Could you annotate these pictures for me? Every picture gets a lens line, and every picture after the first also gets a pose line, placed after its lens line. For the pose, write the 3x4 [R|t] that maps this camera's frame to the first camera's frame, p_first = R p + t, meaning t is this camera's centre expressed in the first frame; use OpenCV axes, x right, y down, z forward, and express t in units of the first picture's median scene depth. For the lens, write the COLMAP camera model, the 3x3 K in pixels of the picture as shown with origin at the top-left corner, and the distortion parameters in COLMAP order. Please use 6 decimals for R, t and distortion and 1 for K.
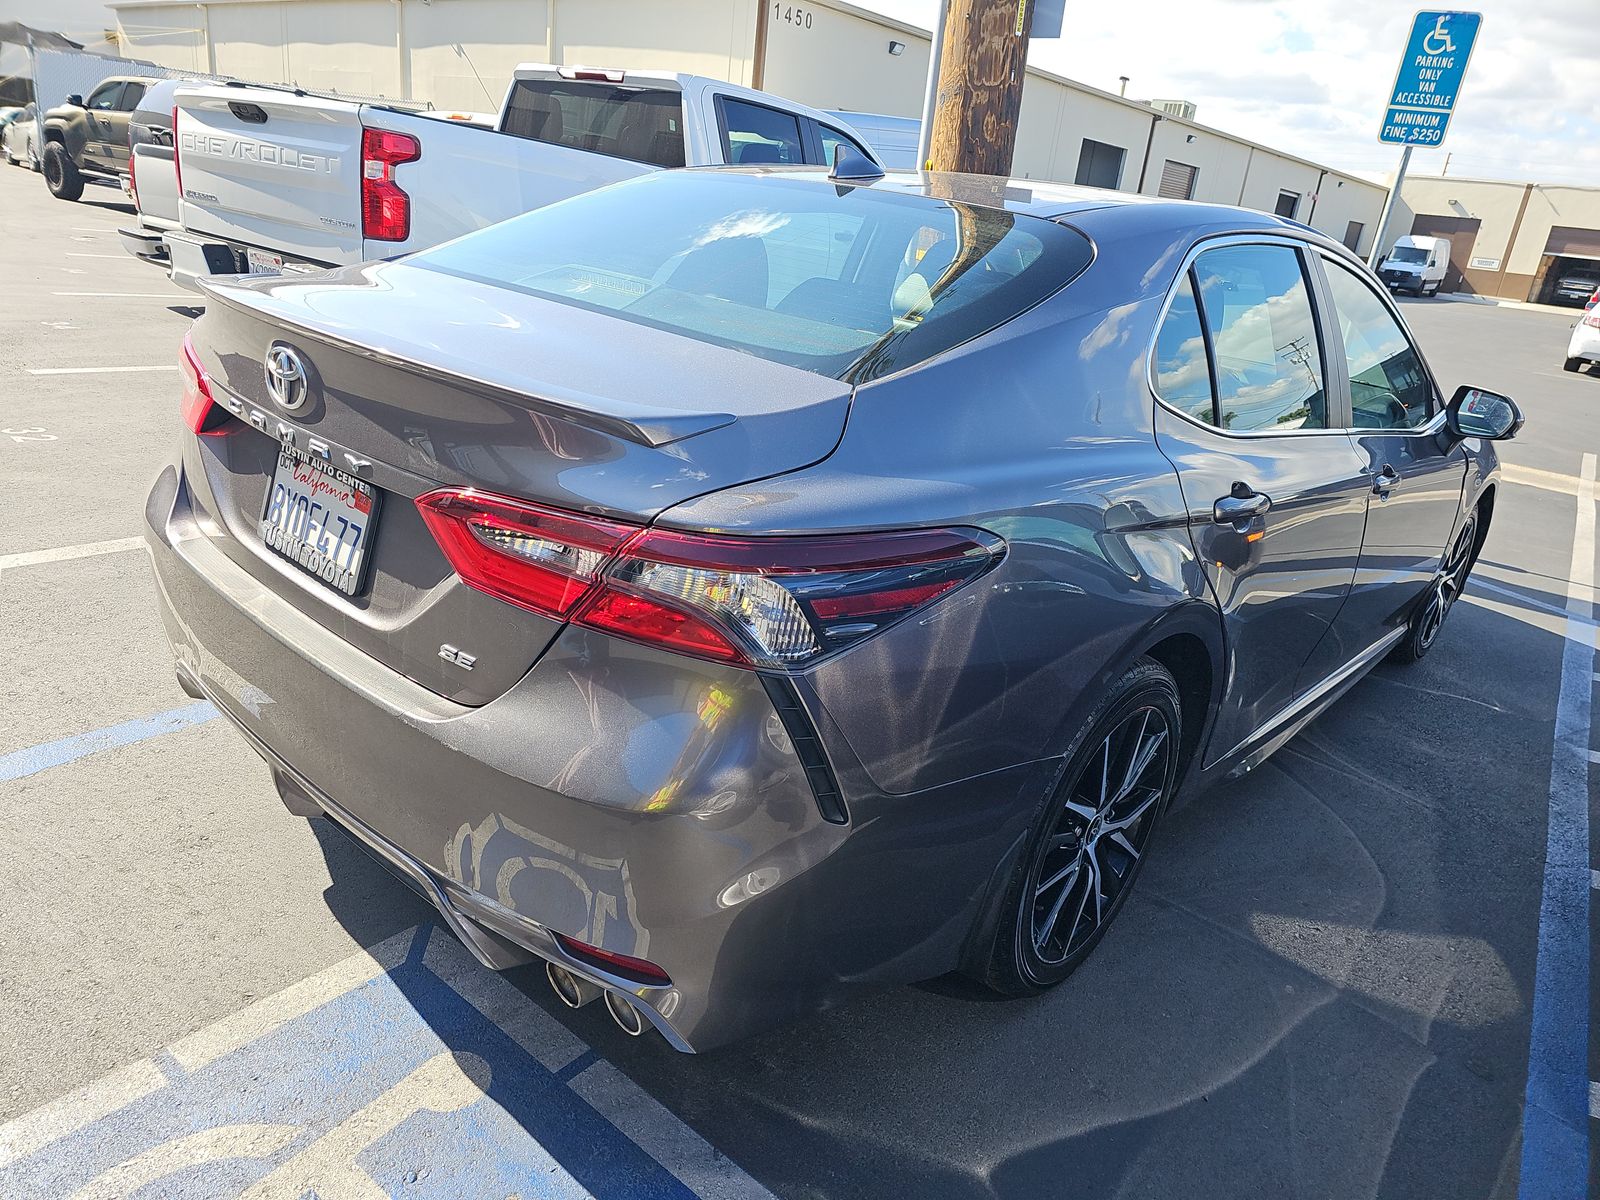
lens RADIAL K [[1062.5, 0, 790.2], [0, 1062.5, 601.6], [0, 0, 1]] dist [0.018775, -0.020253]
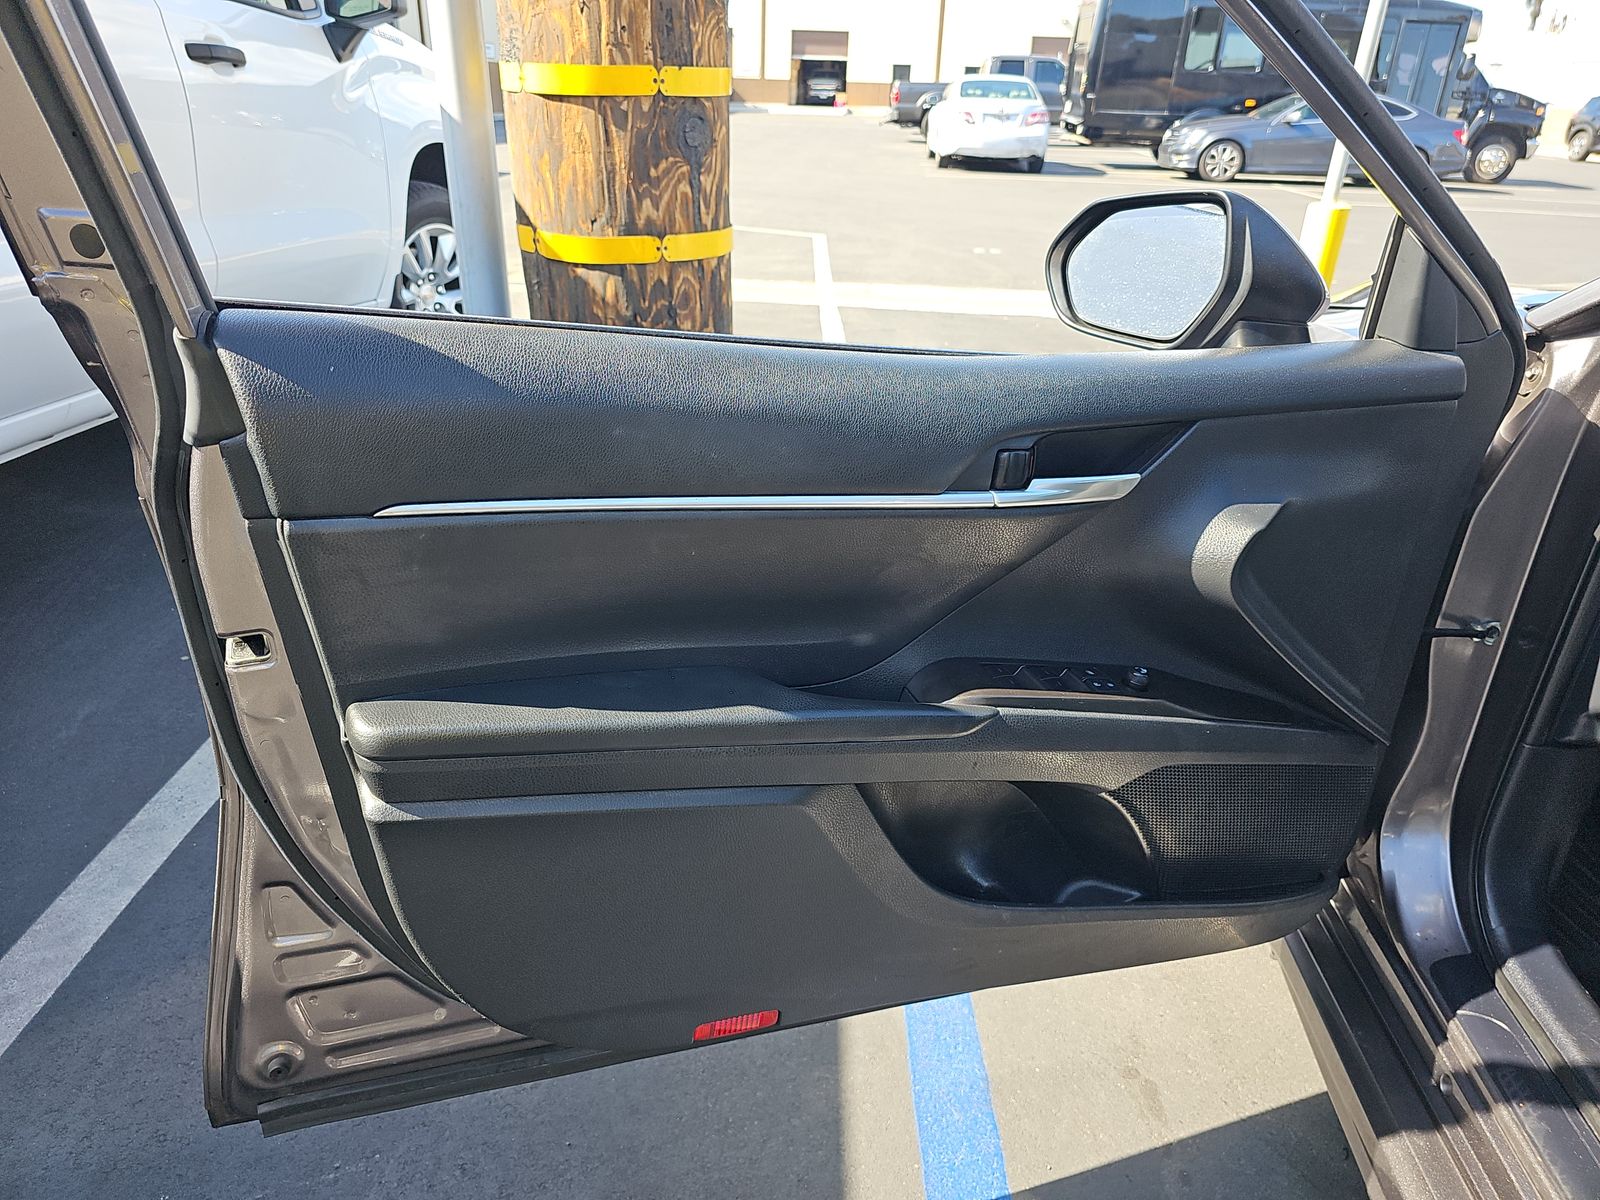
lens RADIAL K [[1062.5, 0, 793.5], [0, 1062.5, 584.5], [0, 0, 1]] dist [0.018775, -0.020253]
pose [[0.802697, -0.320409, 0.503007, -0.048392], [0.259092, 0.947024, 0.189784, -0.231622], [-0.537168, -0.022014, 0.843188, 0.704863]]
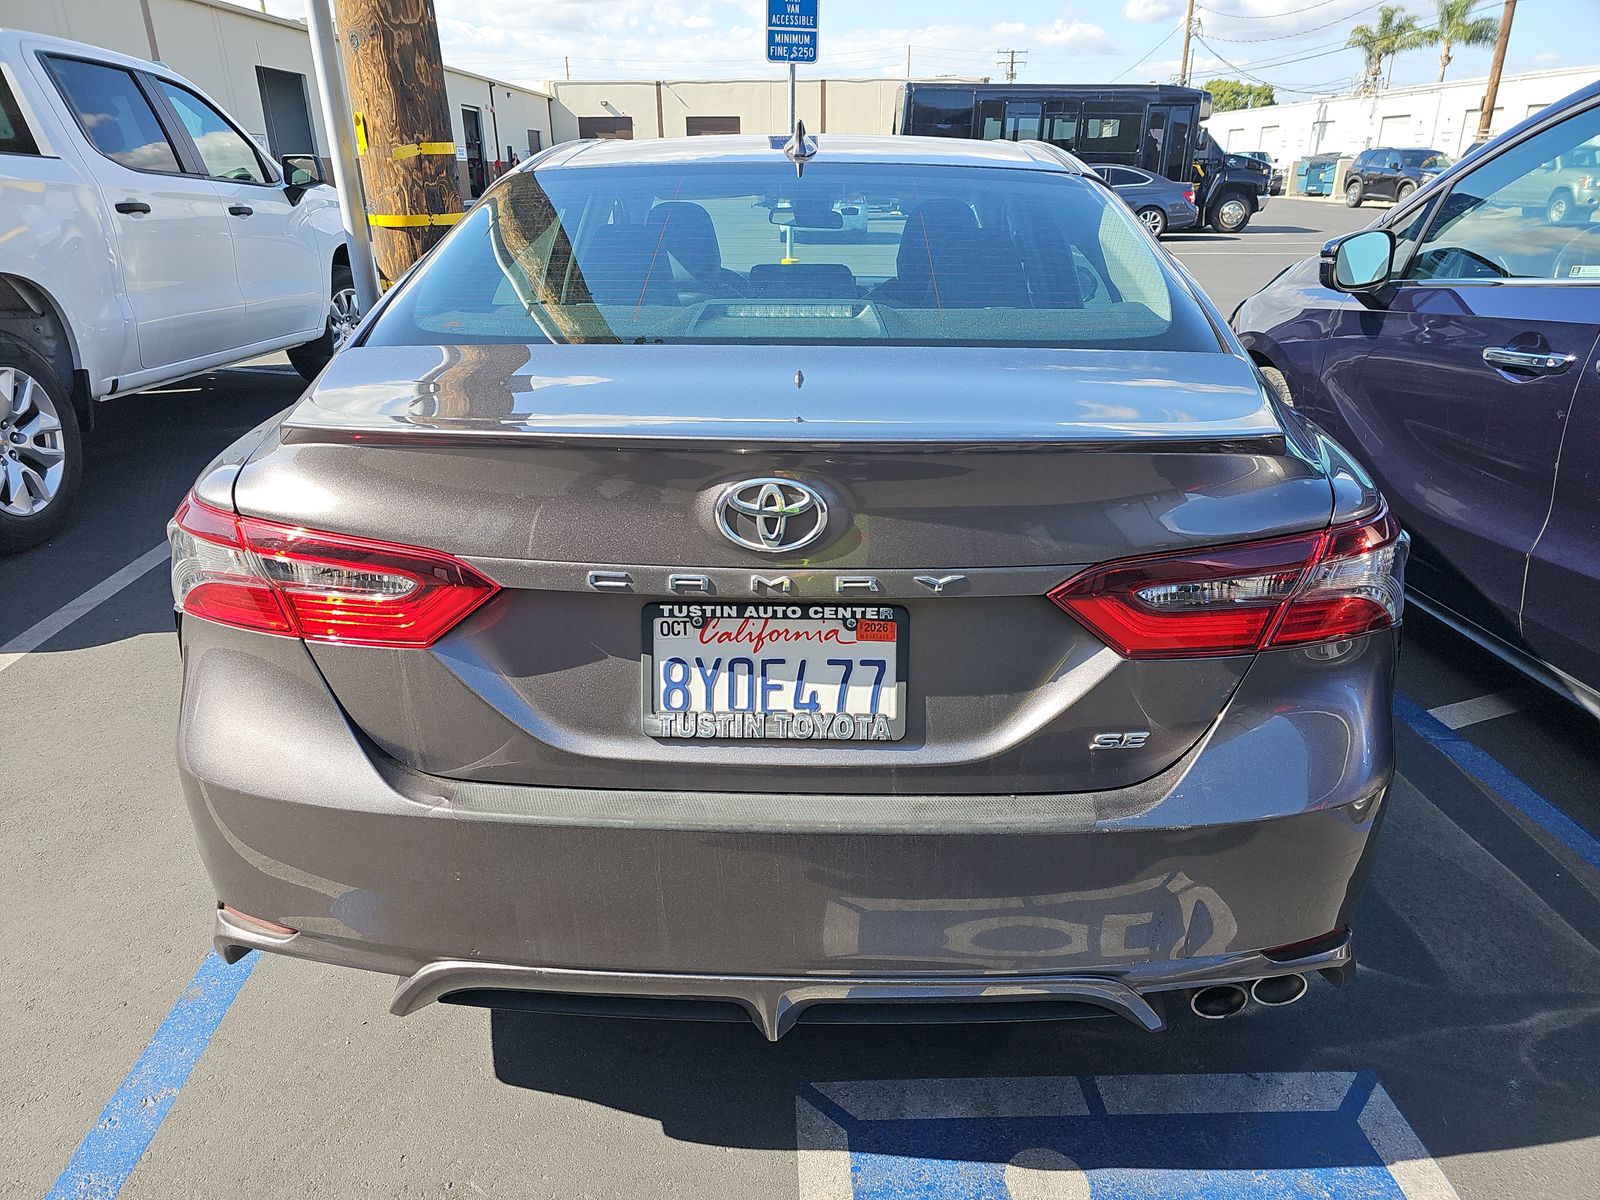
lens RADIAL K [[1062.5, 0, 805.8], [0, 1062.5, 612.4], [0, 0, 1]] dist [0.018775, -0.020253]
pose [[0.748933, -0.352867, 0.560878, -0.247079], [0.311679, 0.934534, 0.171765, -0.073473], [-0.584769, 0.046173, 0.809884, 0.104759]]
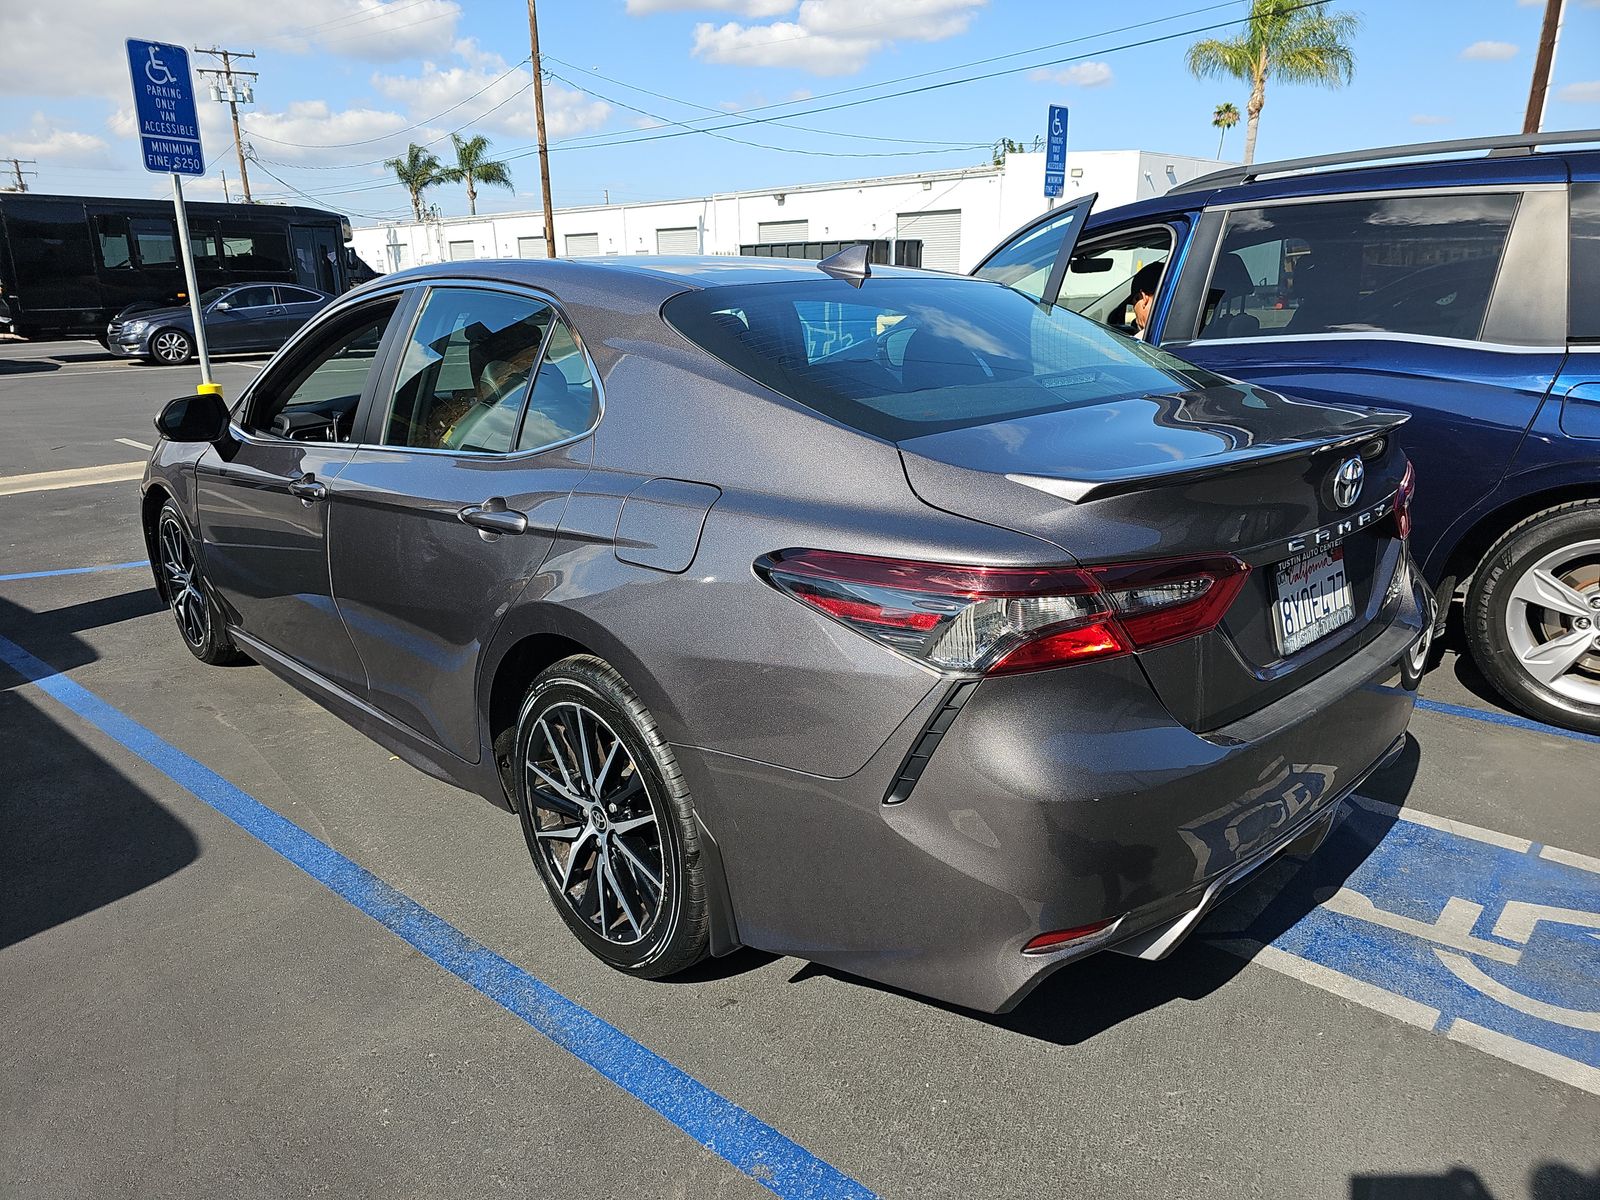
lens RADIAL K [[1062.5, 0, 799.6], [0, 1062.5, 607.4], [0, 0, 1]] dist [0.018775, -0.020253]
pose [[0.061022, -0.394336, 0.916938, -0.472482], [0.368380, 0.862693, 0.346492, -0.205631], [-0.927671, 0.316638, 0.197908, 0.381597]]
